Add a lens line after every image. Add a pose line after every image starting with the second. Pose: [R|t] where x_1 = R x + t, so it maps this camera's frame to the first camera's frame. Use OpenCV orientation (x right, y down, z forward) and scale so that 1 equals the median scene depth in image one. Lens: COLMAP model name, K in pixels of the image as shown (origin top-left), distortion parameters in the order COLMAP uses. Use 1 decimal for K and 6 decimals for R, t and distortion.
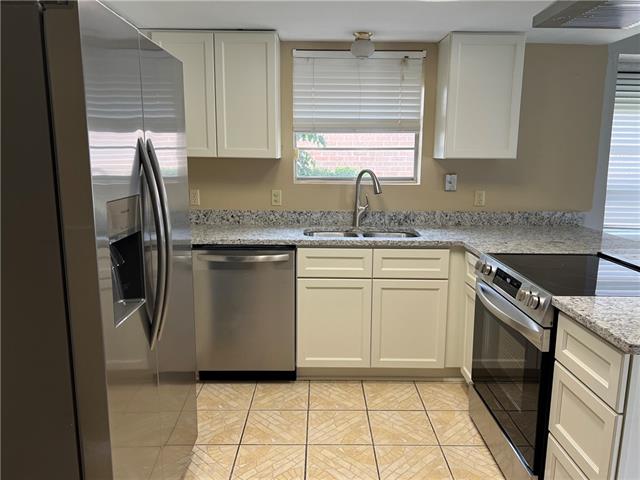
lens RADIAL K [[482.7, 0, 320.0], [0, 482.7, 240.0], [0, 0, 1]] dist [0.041173, -0.002400]
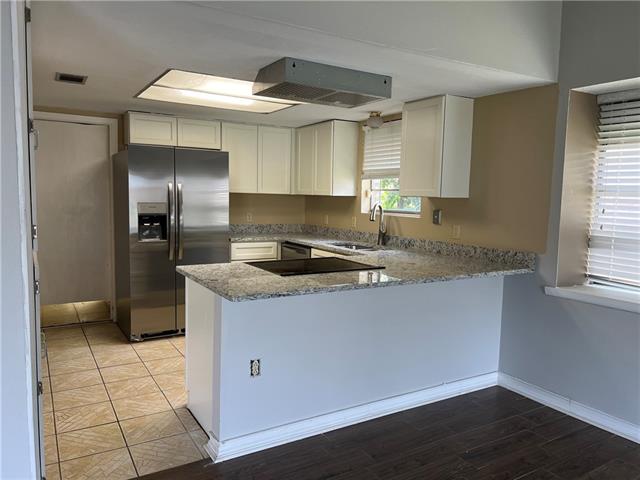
lens RADIAL K [[482.7, 0, 320.0], [0, 482.7, 240.0], [0, 0, 1]] dist [0.041173, -0.002400]
pose [[0.513942, 0.084340, -0.853669, 1.237246], [-0.162008, 0.986790, -0.000043, -0.016331], [0.842388, 0.138323, 0.520816, 0.144679]]
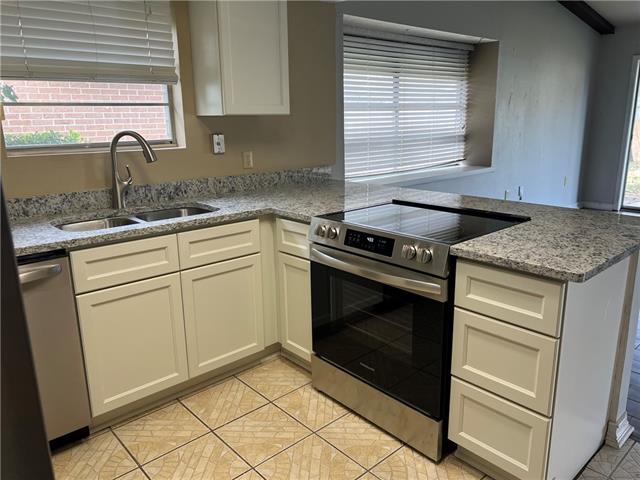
lens RADIAL K [[475.9, 0, 329.8], [0, 475.9, 239.1], [0, 0, 1]] dist [0.002548, -0.002800]
pose [[0.735361, -0.181754, 0.652847, -0.187564], [0.135713, 0.983344, 0.120899, -0.028124], [-0.663947, -0.000305, 0.747779, 0.239263]]
